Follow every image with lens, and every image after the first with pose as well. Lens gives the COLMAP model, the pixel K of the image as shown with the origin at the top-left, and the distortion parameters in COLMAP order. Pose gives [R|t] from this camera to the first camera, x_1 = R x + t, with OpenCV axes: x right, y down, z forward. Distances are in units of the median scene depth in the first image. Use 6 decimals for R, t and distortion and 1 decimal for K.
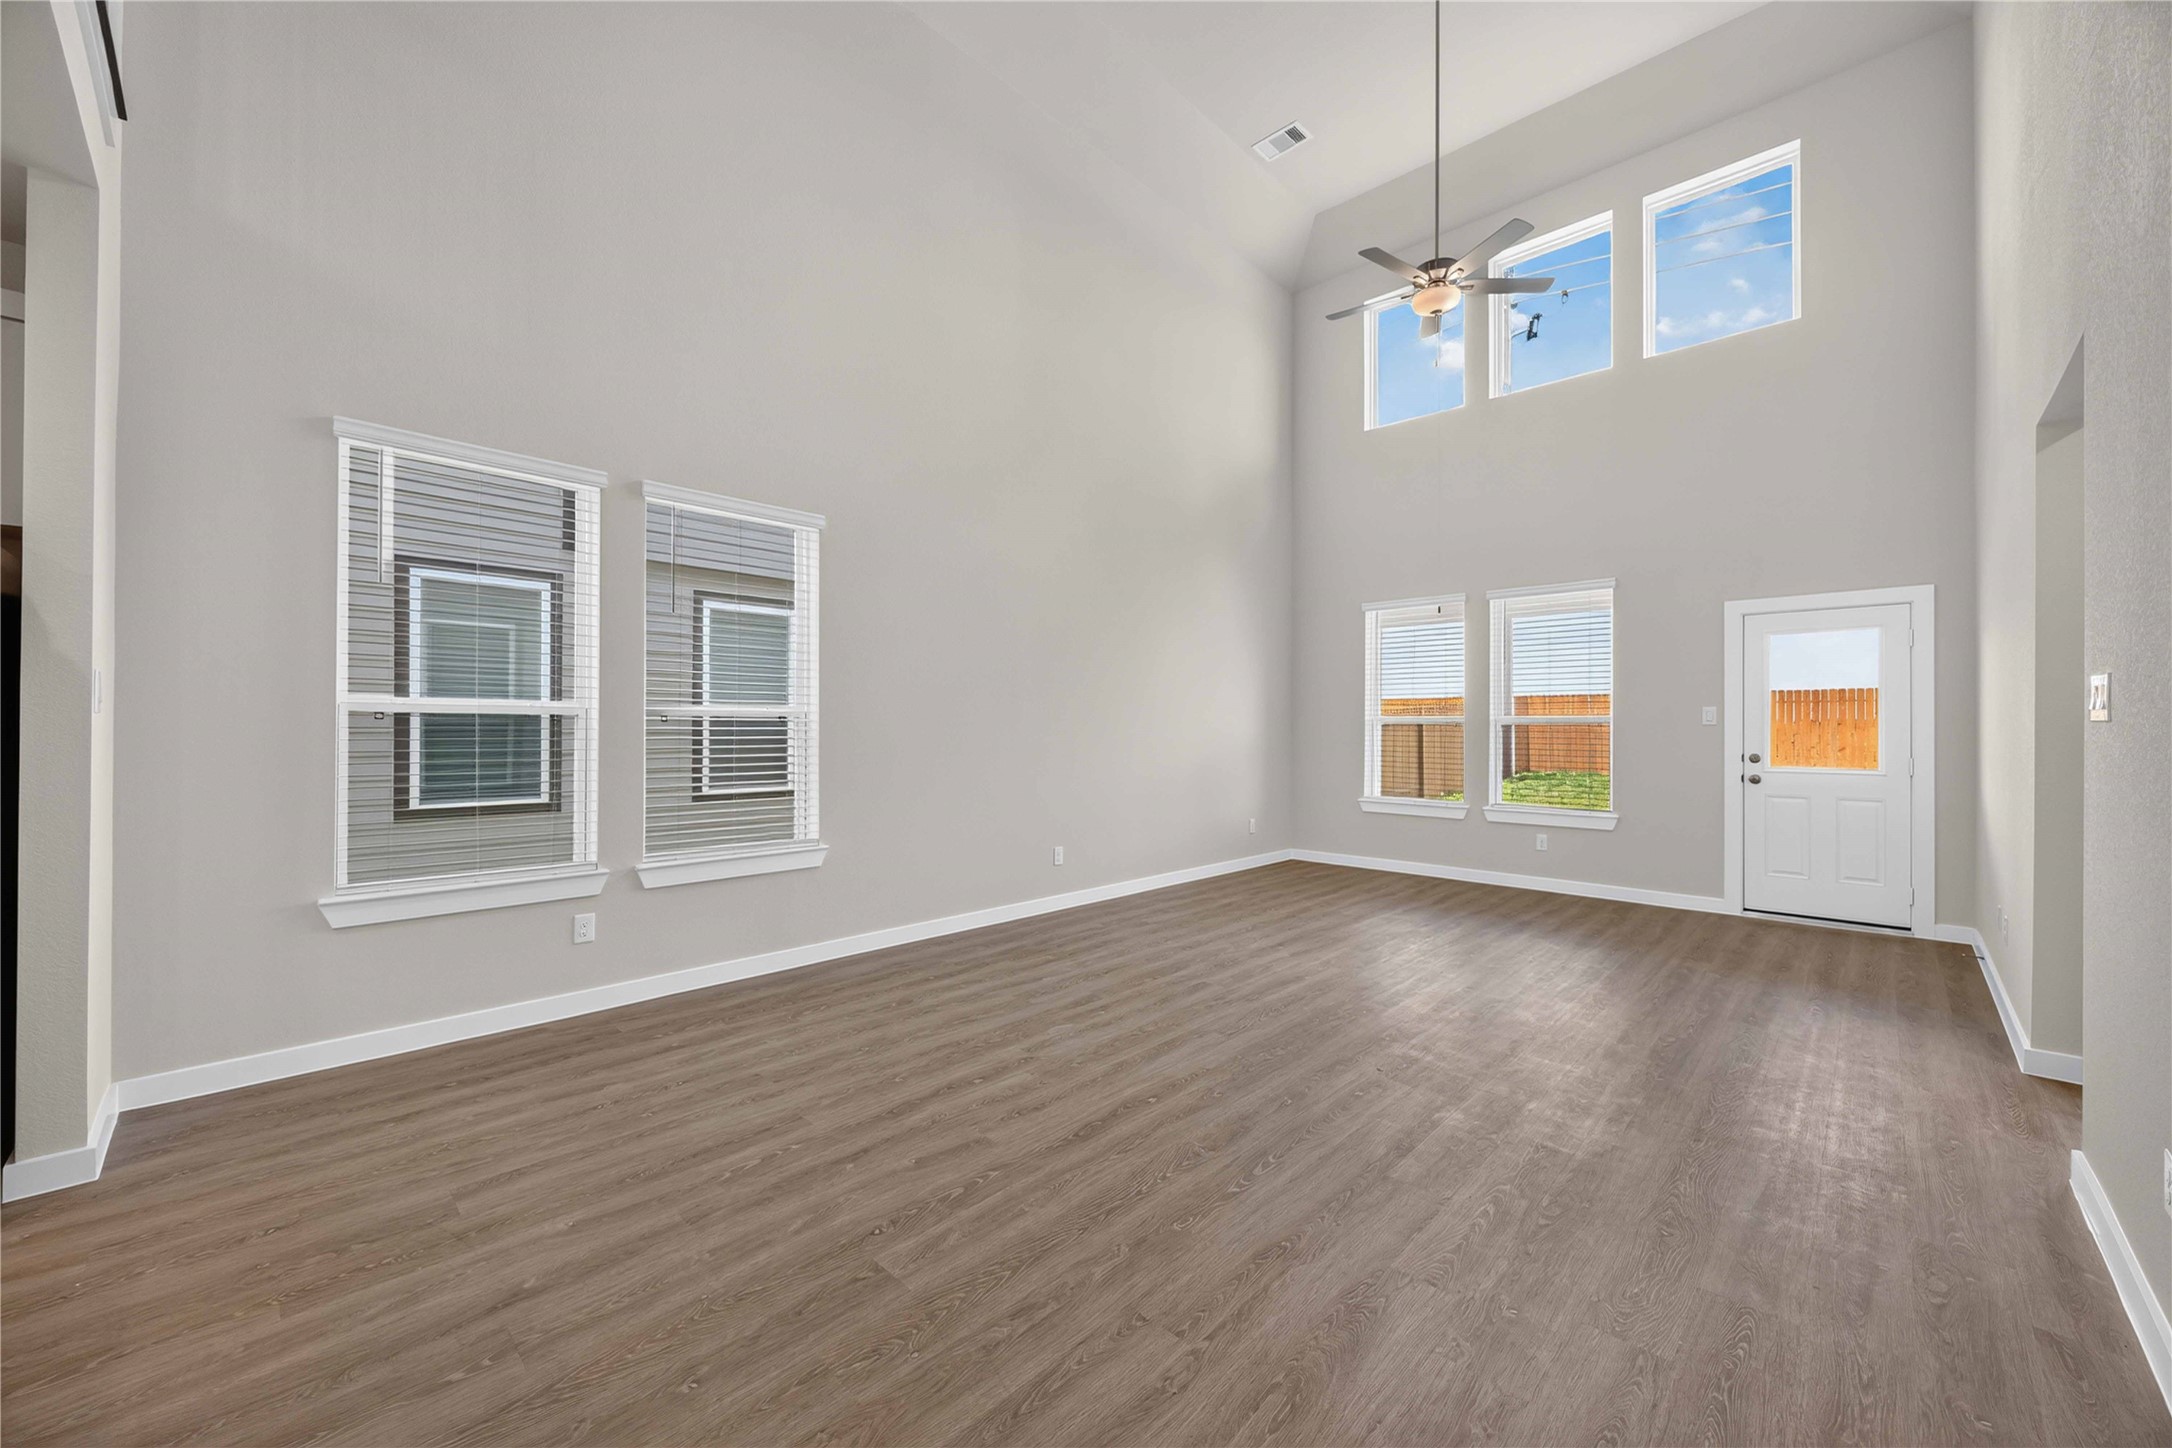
lens RADIAL K [[820.3, 0, 1081.4], [0, 820.3, 725.7], [0, 0, 1]] dist [-0.003368, -0.000147]
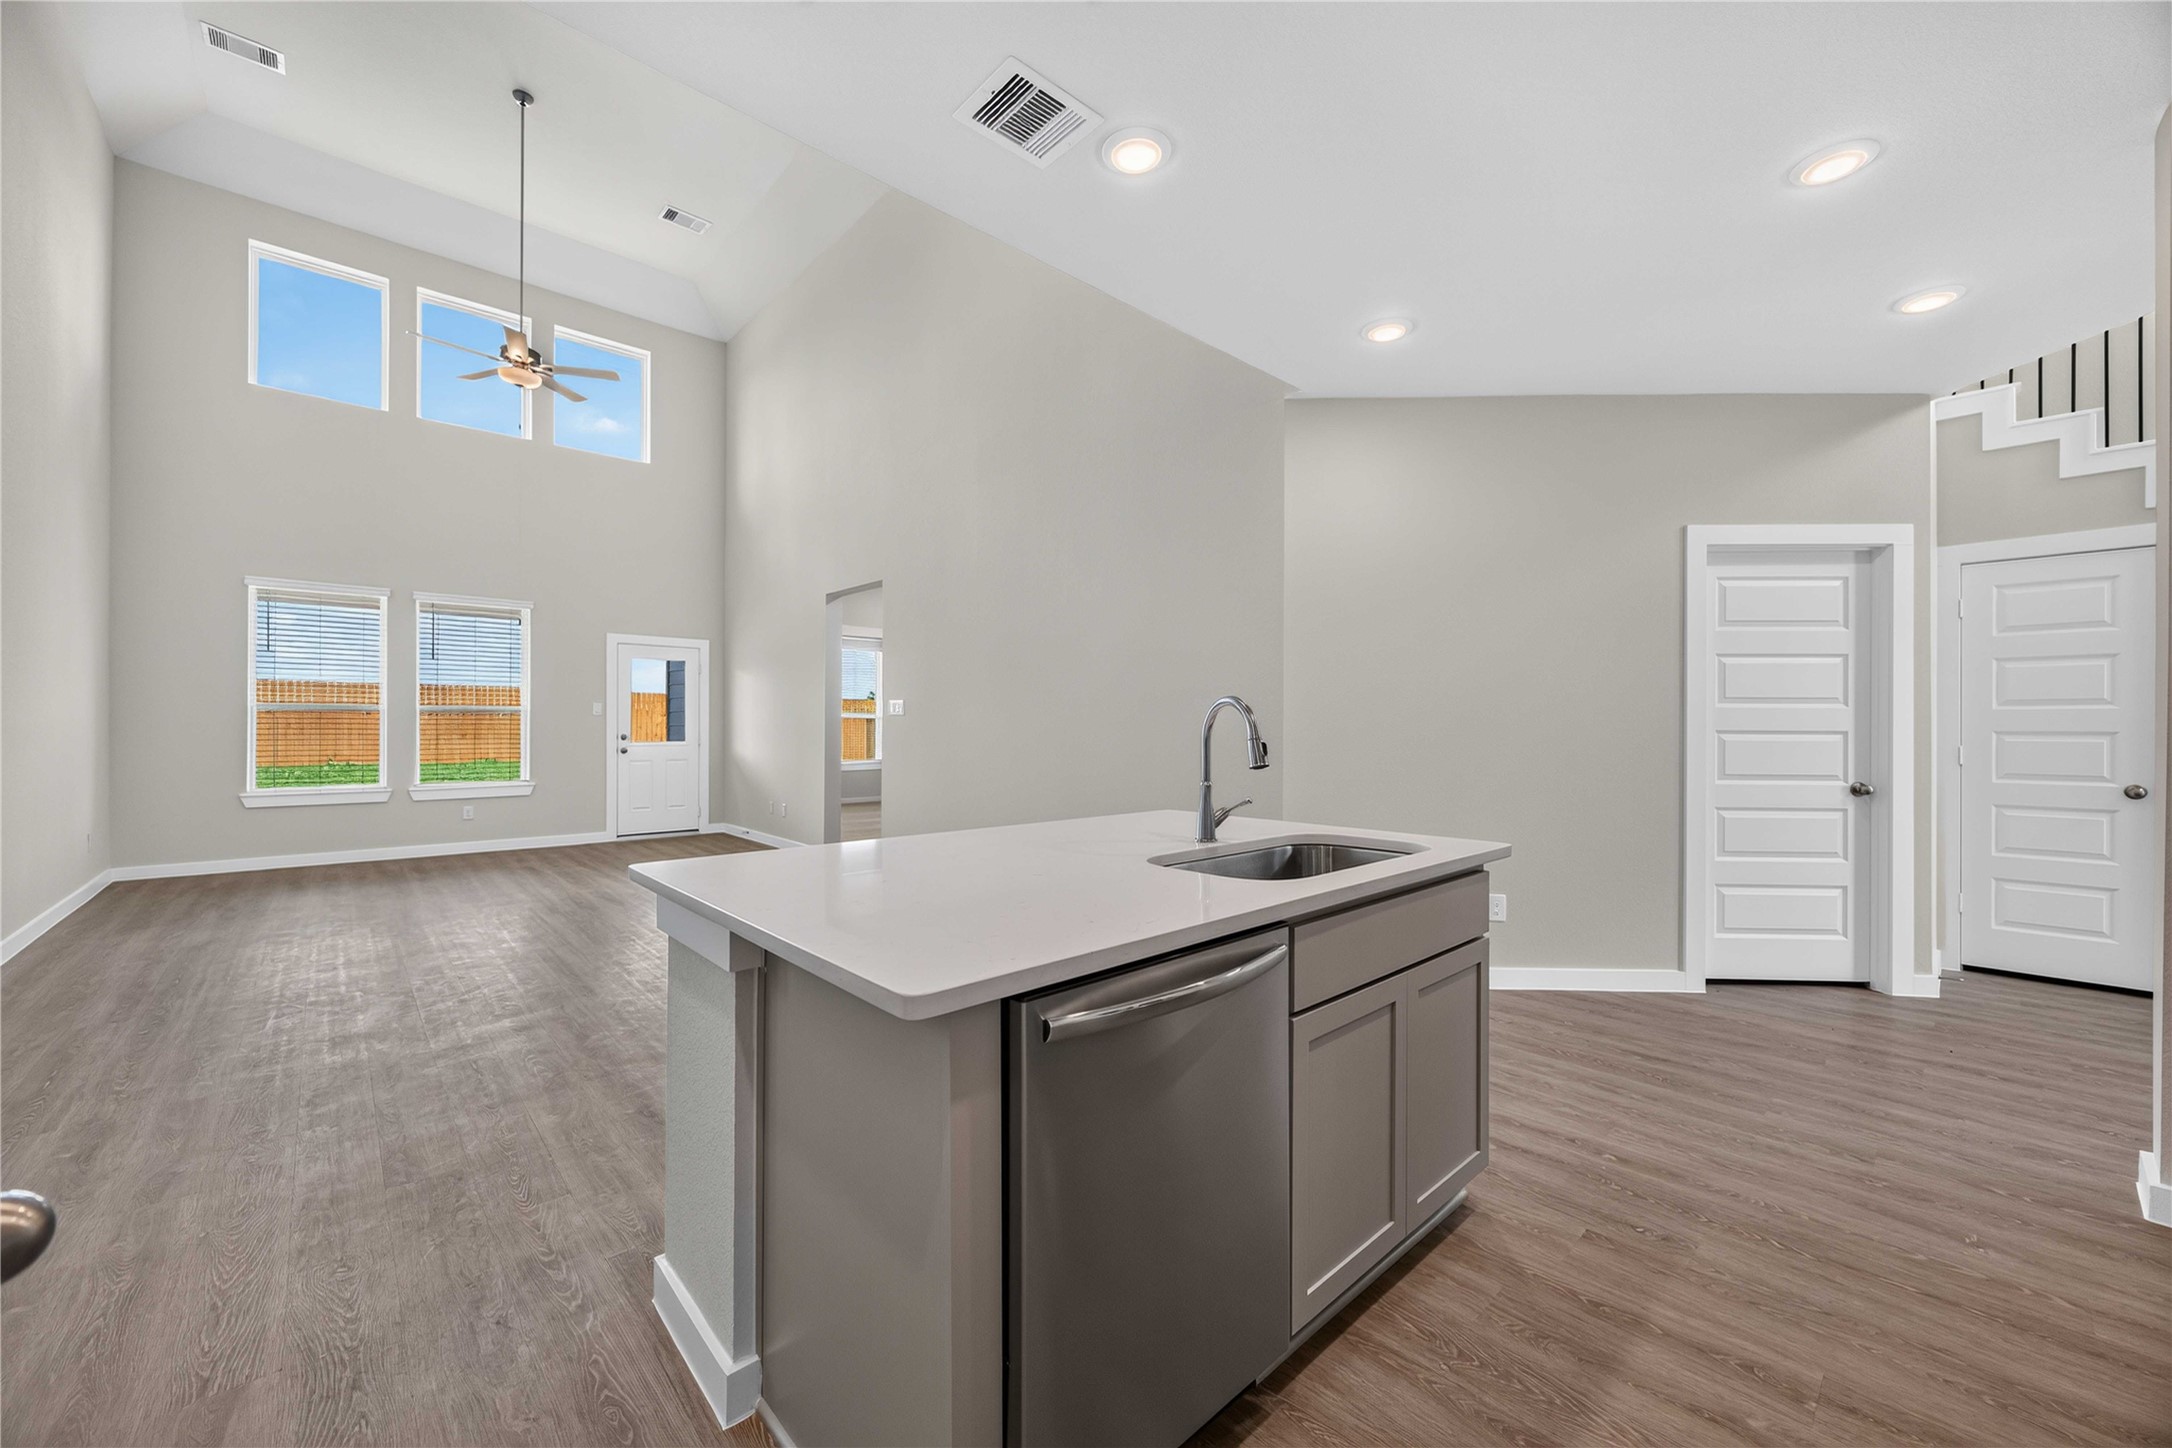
lens RADIAL K [[820.3, 0, 1081.4], [0, 820.3, 725.7], [0, 0, 1]] dist [-0.003368, -0.000147]
pose [[0.056941, -0.003437, 0.998372, -0.697242], [-0.009488, 0.999947, 0.003983, 0.004118], [-0.998332, -0.009699, 0.056905, 0.053666]]
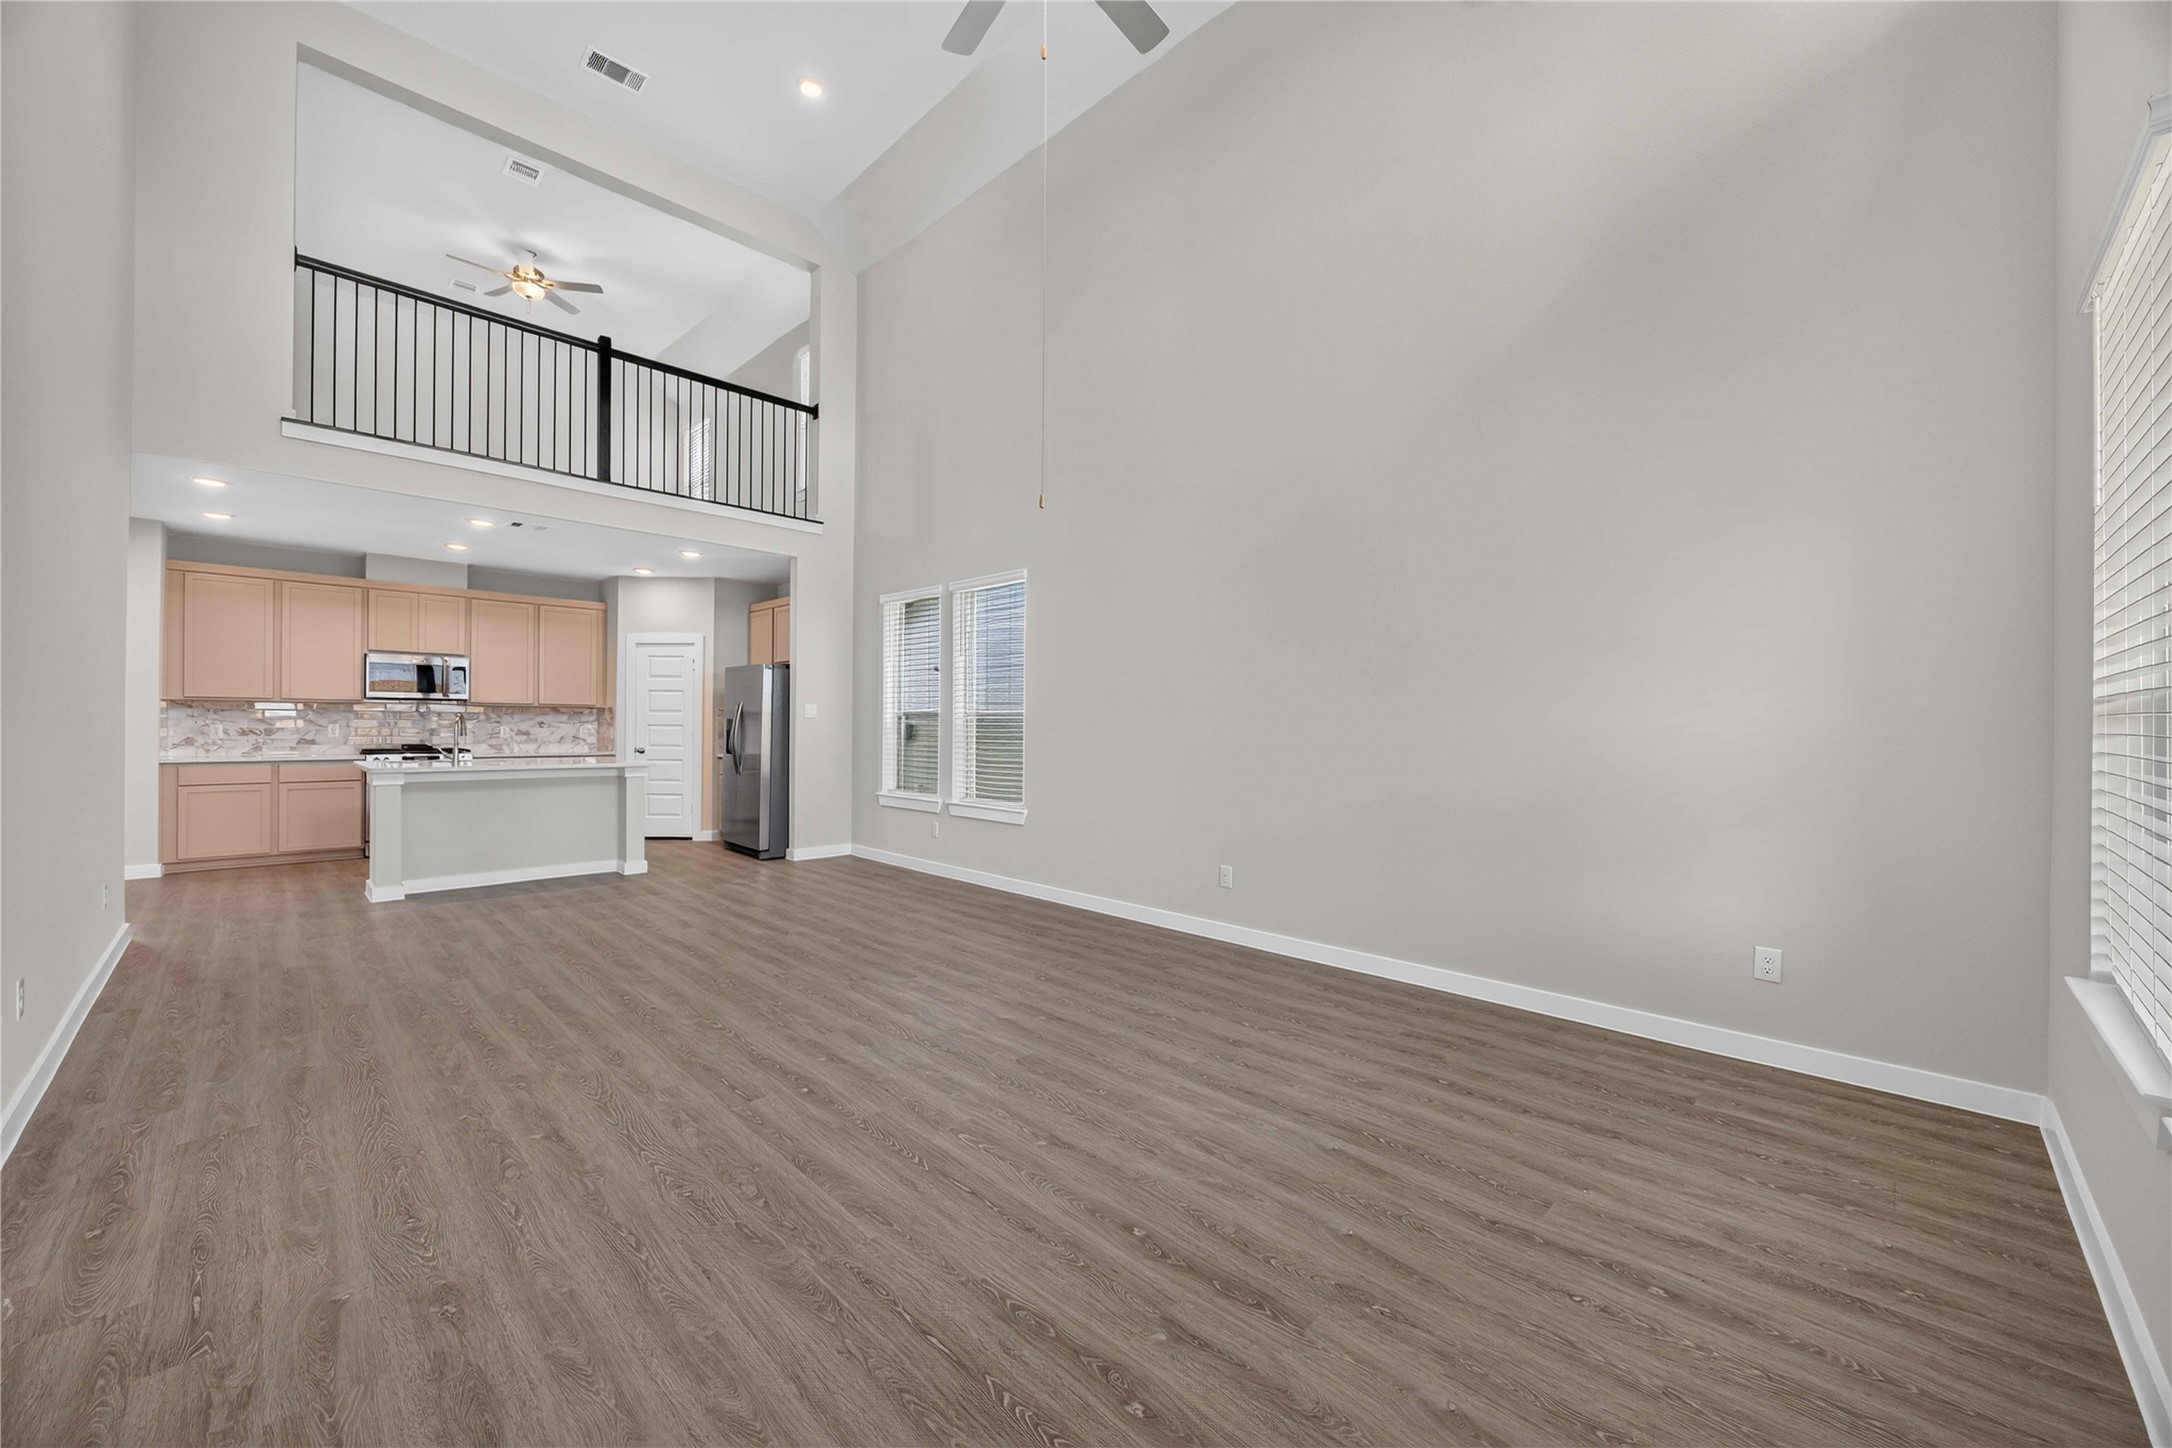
lens RADIAL K [[820.3, 0, 1081.4], [0, 820.3, 725.7], [0, 0, 1]] dist [-0.003368, -0.000147]
pose [[-0.009165, -0.003334, -0.999952, 0.878598], [-0.004890, 0.999983, -0.003289, 0.007217], [0.999946, 0.004859, -0.009181, 0.926488]]
